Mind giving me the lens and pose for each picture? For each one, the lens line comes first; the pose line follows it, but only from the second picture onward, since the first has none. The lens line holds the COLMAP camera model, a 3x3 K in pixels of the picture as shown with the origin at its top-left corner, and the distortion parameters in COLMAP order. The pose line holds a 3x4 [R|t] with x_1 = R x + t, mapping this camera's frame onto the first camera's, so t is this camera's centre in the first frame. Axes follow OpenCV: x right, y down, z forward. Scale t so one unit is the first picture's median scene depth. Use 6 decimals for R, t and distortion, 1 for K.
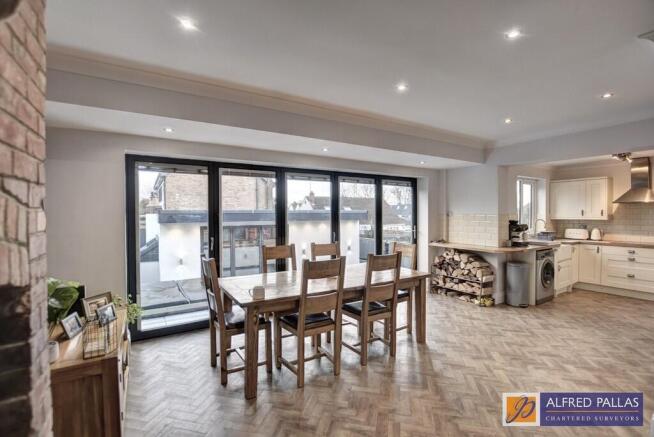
lens RADIAL K [[300.0, 0, 330.0], [0, 300.0, 210.6], [0, 0, 1]] dist [-0.027647, 0.000392]
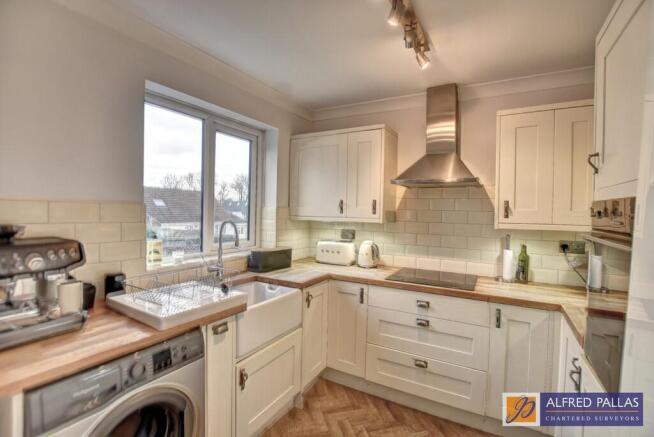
lens RADIAL K [[300.0, 0, 330.0], [0, 300.0, 210.6], [0, 0, 1]] dist [-0.027647, 0.000392]
pose [[0.884370, 0.018589, 0.466417, 0.663278], [-0.022122, 0.999753, 0.002101, 0.013915], [-0.466262, -0.012176, 0.884563, 0.636053]]
